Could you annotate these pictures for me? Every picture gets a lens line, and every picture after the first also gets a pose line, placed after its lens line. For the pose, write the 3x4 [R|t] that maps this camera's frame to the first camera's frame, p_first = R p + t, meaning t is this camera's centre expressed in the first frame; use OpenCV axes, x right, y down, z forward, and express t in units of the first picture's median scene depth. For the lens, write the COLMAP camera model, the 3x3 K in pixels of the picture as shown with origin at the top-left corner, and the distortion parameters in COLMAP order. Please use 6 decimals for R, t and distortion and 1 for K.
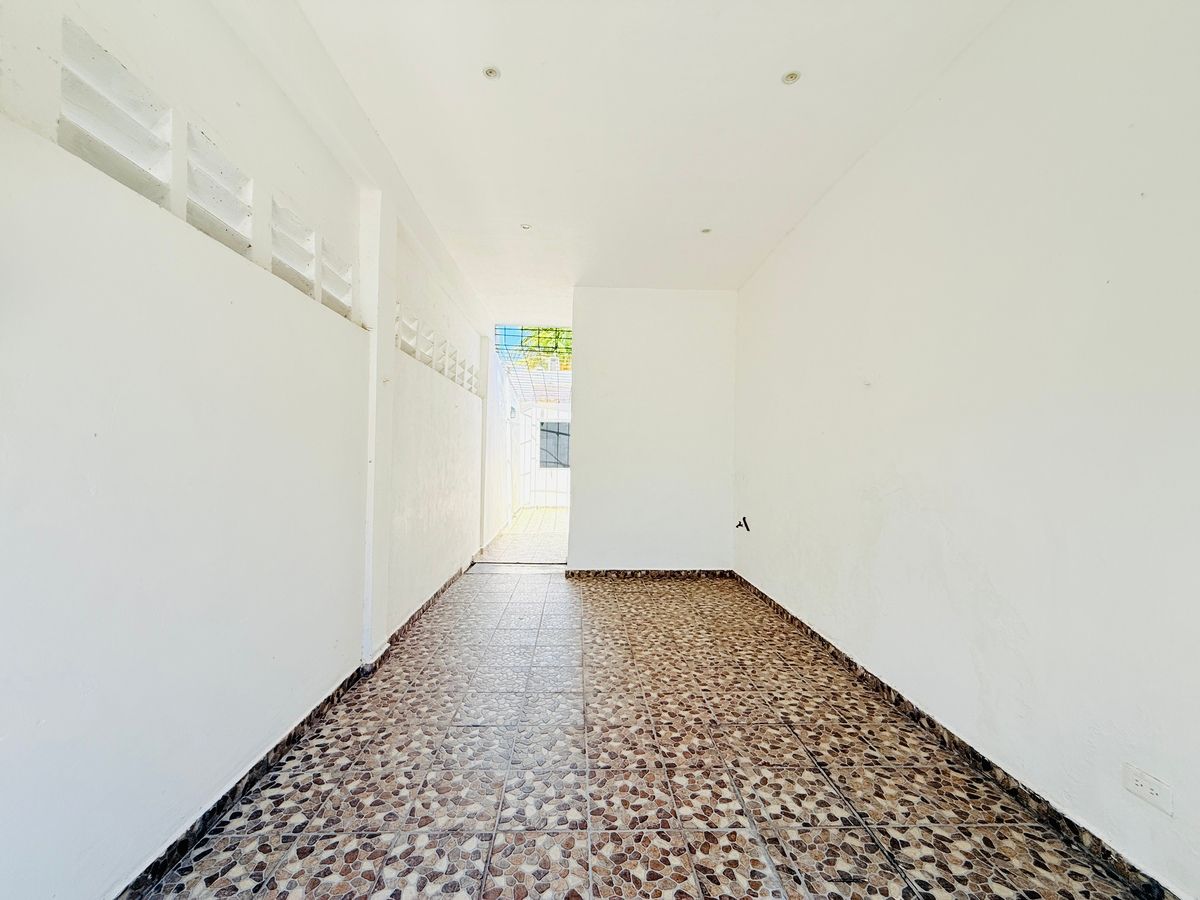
lens RADIAL K [[477.2, 0, 594.3], [0, 477.2, 448.8], [0, 0, 1]] dist [0.000120, -0.000044]
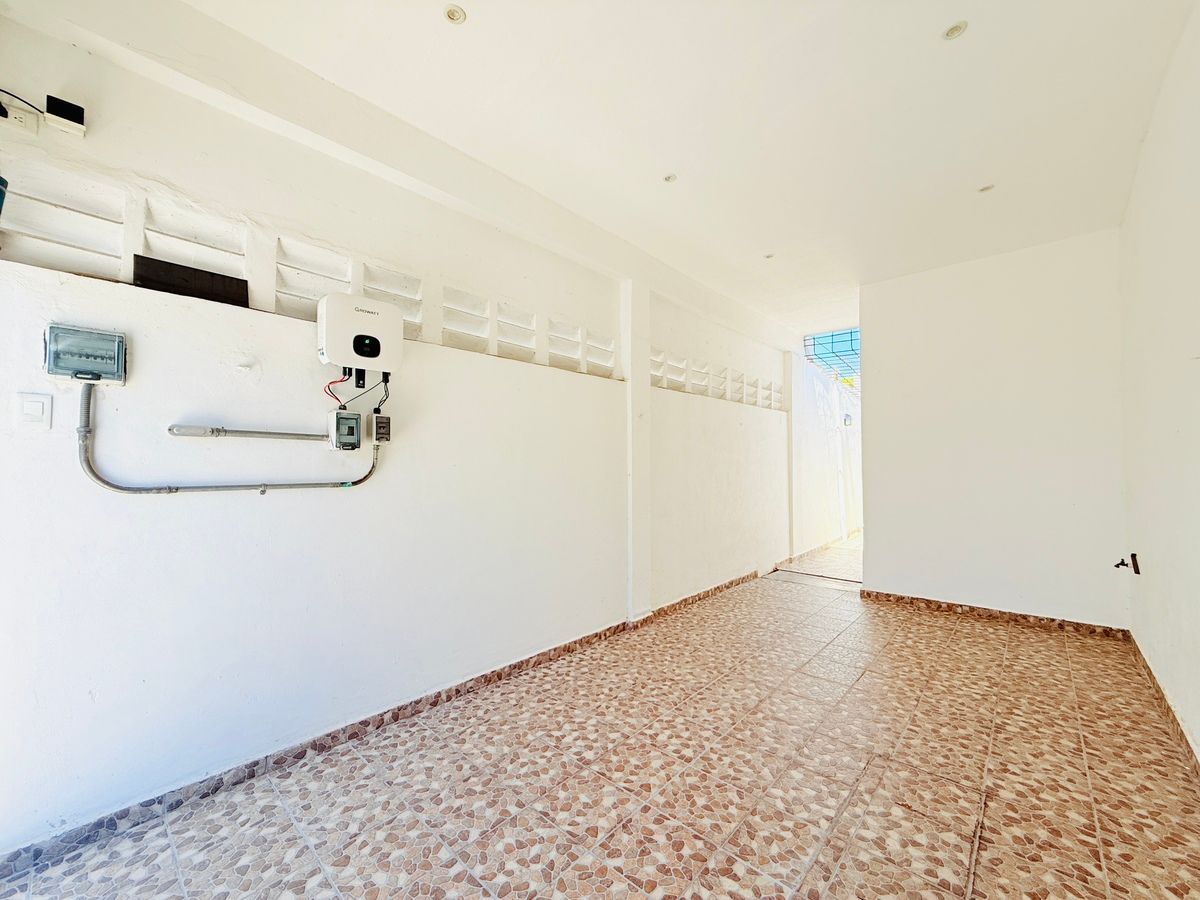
lens RADIAL K [[477.2, 0, 594.3], [0, 477.2, 448.8], [0, 0, 1]] dist [0.000120, -0.000044]
pose [[0.706771, -0.039661, -0.706329, 0.449463], [0.025923, 0.999209, -0.030168, -0.010682], [0.706967, 0.003011, 0.707240, -0.055951]]
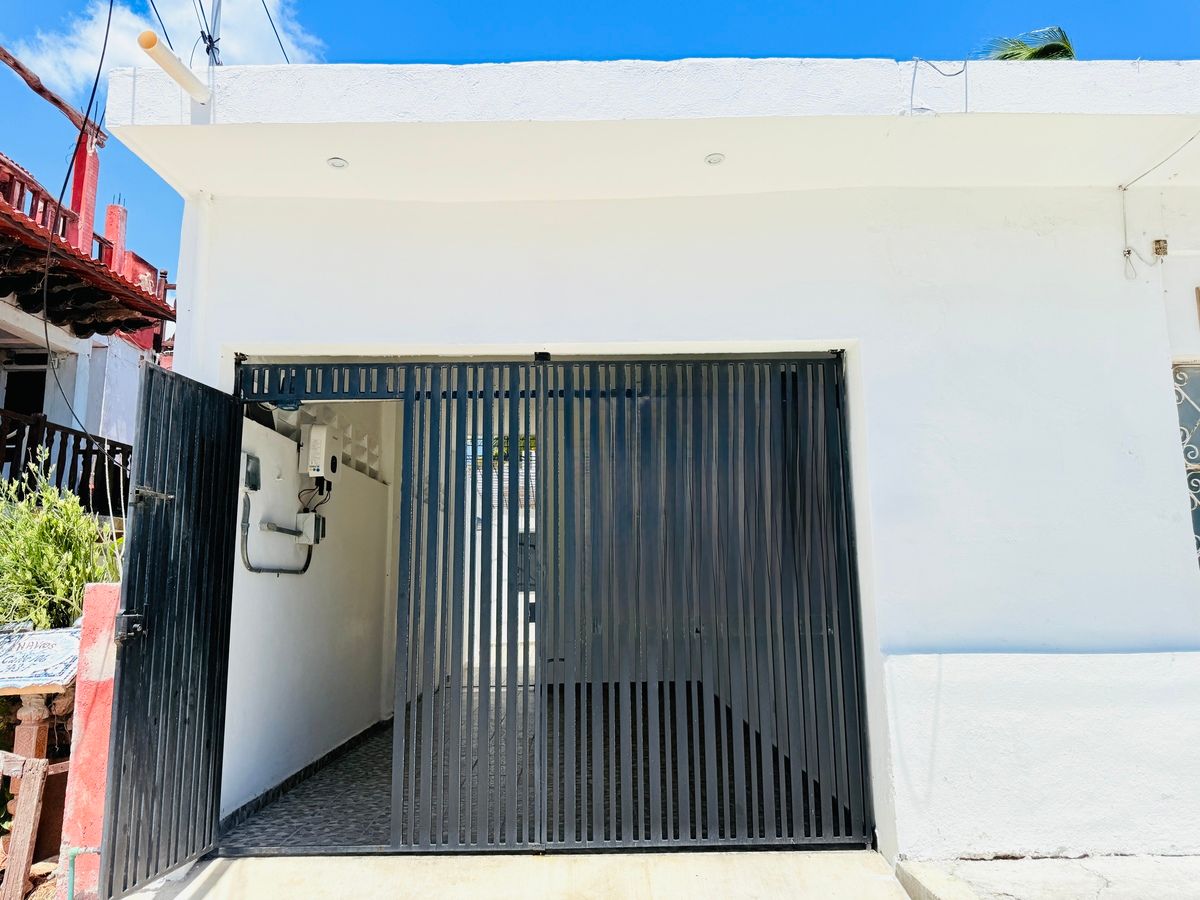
lens RADIAL K [[838.1, 0, 600.0], [0, 838.1, 450.0], [0, 0, 1]] dist [-0.004363, -0.000193]
pose [[0.999545, -0.029813, -0.004671, 0.207523], [0.028904, 0.990326, -0.135717, 0.019174], [0.008672, 0.135521, 0.990737, -1.614209]]
